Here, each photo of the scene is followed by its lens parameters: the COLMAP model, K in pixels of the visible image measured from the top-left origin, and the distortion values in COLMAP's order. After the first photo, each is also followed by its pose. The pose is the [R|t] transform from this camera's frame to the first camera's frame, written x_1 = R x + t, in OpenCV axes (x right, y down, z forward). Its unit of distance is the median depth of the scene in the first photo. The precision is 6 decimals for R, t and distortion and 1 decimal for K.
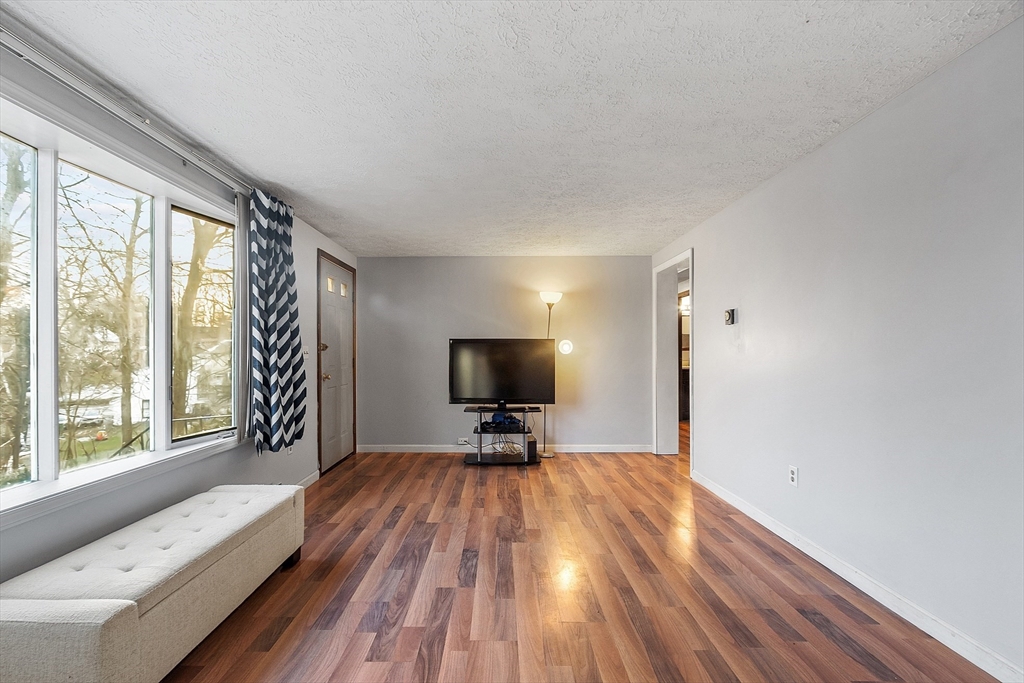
lens RADIAL K [[457.8, 0, 510.2], [0, 457.8, 346.8], [0, 0, 1]] dist [-0.000268, 0.000162]
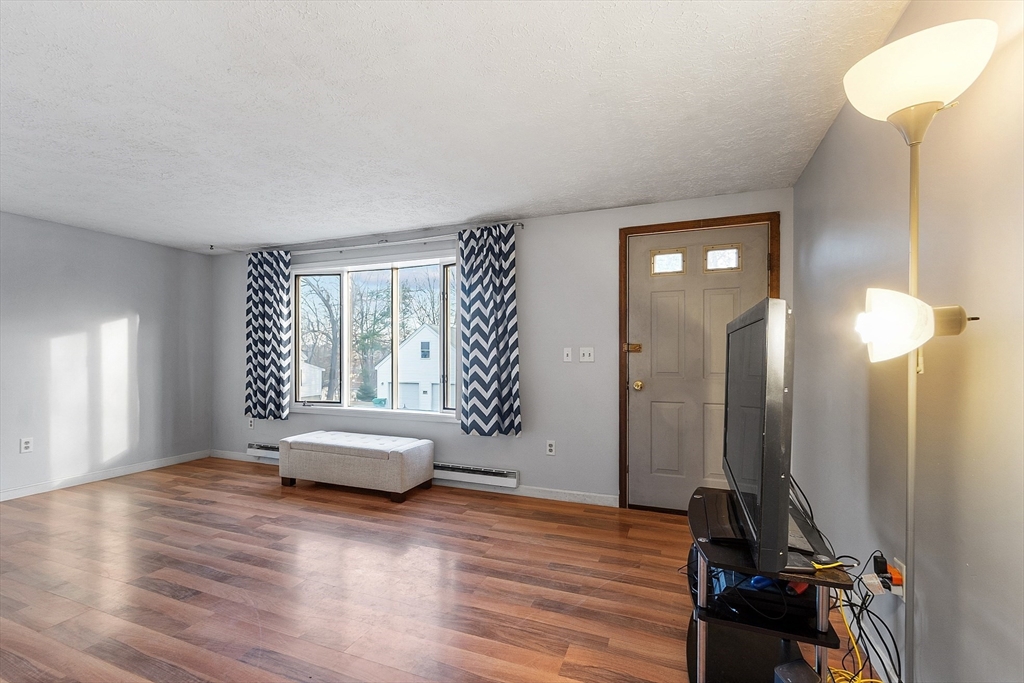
lens RADIAL K [[457.8, 0, 496.1], [0, 457.8, 358.8], [0, 0, 1]] dist [-0.000268, 0.000162]
pose [[-0.401300, 0.012134, -0.915866, 0.494990], [0.008408, 0.999919, 0.009563, 0.008725], [0.915908, -0.003863, -0.401370, 1.292577]]
